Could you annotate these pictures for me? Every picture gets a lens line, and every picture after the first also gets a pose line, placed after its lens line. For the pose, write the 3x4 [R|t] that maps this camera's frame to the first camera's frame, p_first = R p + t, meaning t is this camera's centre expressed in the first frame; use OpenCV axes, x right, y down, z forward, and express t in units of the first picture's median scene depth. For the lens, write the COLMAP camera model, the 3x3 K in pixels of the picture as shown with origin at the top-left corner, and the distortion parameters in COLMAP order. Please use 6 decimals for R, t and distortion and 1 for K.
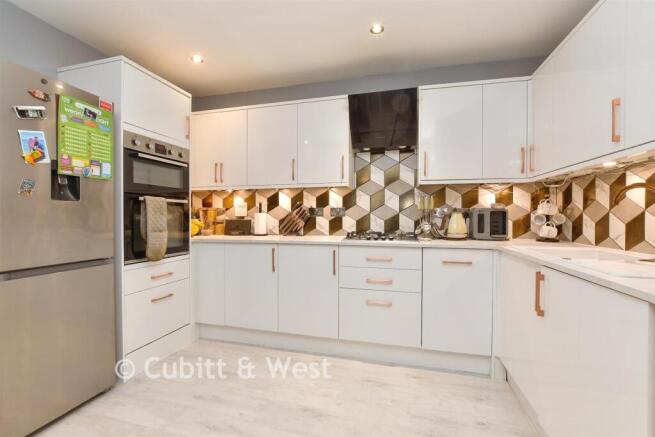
lens RADIAL K [[287.8, 0, 324.1], [0, 287.8, 220.0], [0, 0, 1]] dist [-0.016316, 0.000321]
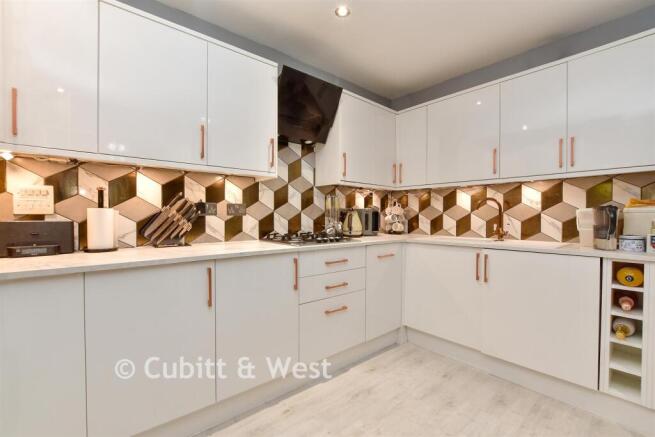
lens RADIAL K [[287.8, 0, 328.8], [0, 287.8, 218.8], [0, 0, 1]] dist [-0.016316, 0.000321]
pose [[0.562749, -0.009150, 0.826577, -0.494200], [0.003407, 0.999956, 0.008749, -0.010276], [-0.826621, -0.002107, 0.562755, 0.424275]]
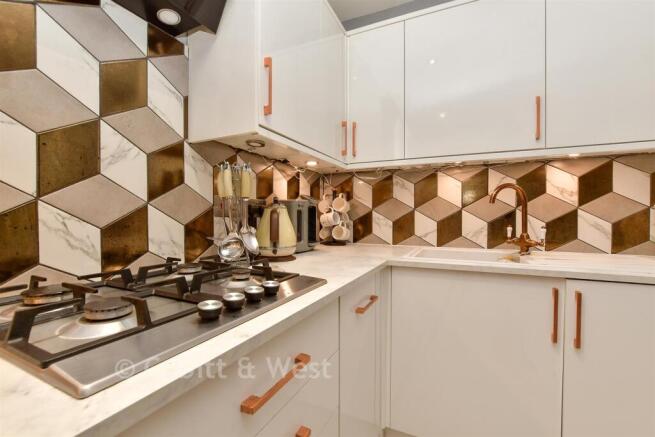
lens RADIAL K [[287.8, 0, 327.1], [0, 287.8, 219.0], [0, 0, 1]] dist [-0.016316, 0.000321]
pose [[0.185204, -0.017278, 0.982548, -0.040952], [0.007109, 0.999843, 0.016242, -0.011059], [-0.982674, 0.003977, 0.185298, 0.770056]]
